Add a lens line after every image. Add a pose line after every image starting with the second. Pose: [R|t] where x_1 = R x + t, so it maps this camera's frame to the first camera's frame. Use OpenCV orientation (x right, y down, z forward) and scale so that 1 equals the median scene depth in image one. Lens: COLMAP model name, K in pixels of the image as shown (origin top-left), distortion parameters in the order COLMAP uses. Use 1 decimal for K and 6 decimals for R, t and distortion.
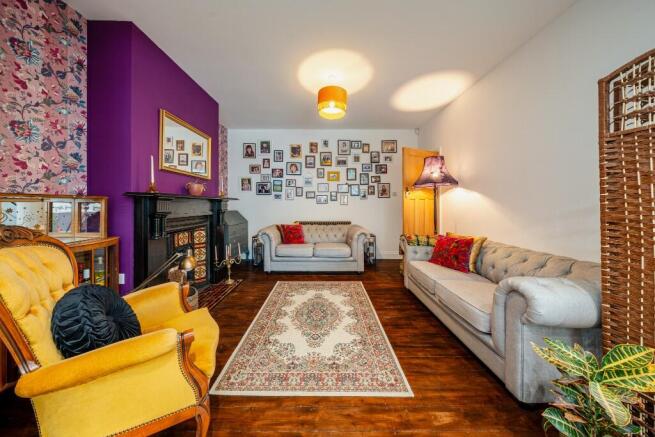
lens RADIAL K [[206.9, 0, 320.7], [0, 206.9, 204.5], [0, 0, 1]] dist [-0.002542, -0.000421]
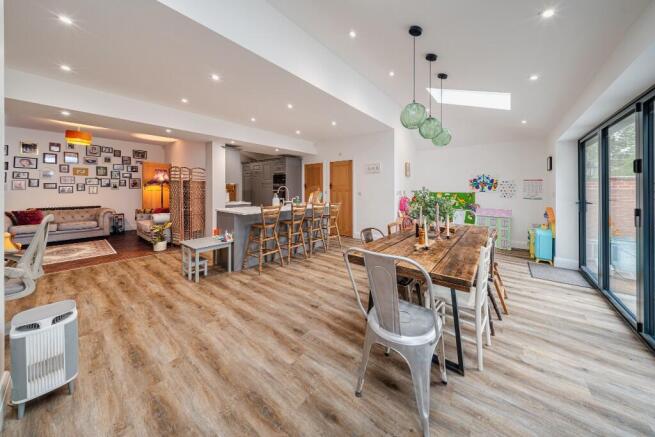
lens RADIAL K [[211.4, 0, 341.5], [0, 211.4, 187.2], [0, 0, 1]] dist [0.000599, -0.000111]
pose [[0.587212, 0.007574, 0.809398, -0.050464], [-0.001156, 0.999963, -0.008519, -0.030114], [-0.809432, 0.004066, 0.587199, -1.094038]]
